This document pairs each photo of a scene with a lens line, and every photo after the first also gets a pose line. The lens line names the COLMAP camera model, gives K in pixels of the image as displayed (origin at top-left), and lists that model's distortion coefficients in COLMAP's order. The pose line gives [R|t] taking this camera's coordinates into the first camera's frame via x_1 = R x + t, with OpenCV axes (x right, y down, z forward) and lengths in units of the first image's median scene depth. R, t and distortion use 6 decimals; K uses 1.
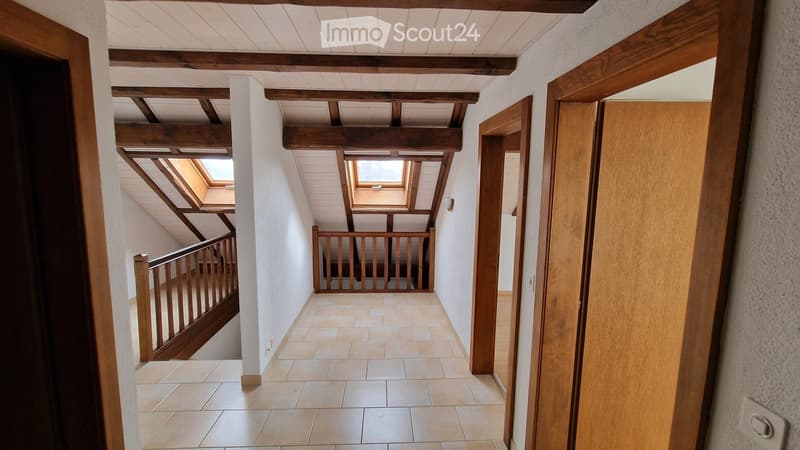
lens RADIAL K [[327.5, 0, 399.0], [0, 327.5, 228.3], [0, 0, 1]] dist [0.000094, -0.001394]
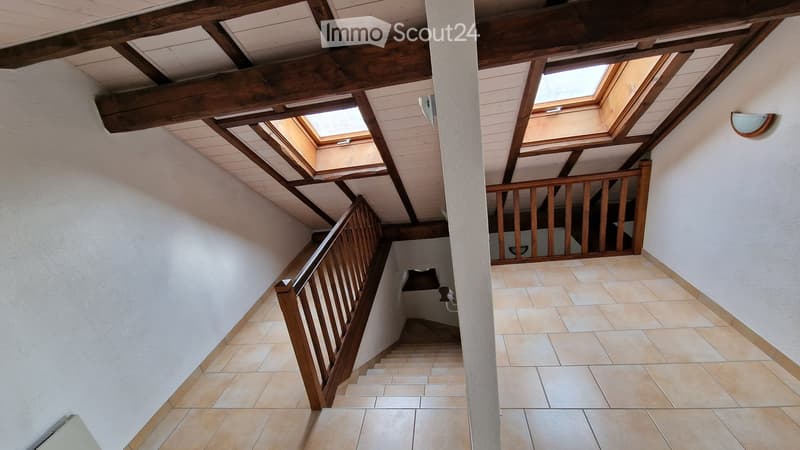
lens RADIAL K [[327.5, 0, 408.0], [0, 327.5, 230.4], [0, 0, 1]] dist [0.000094, -0.001394]
pose [[0.974257, -0.094804, -0.204537, -0.241227], [0.141051, 0.964096, 0.224995, -0.083746], [0.175862, -0.248054, 0.952650, 0.266904]]
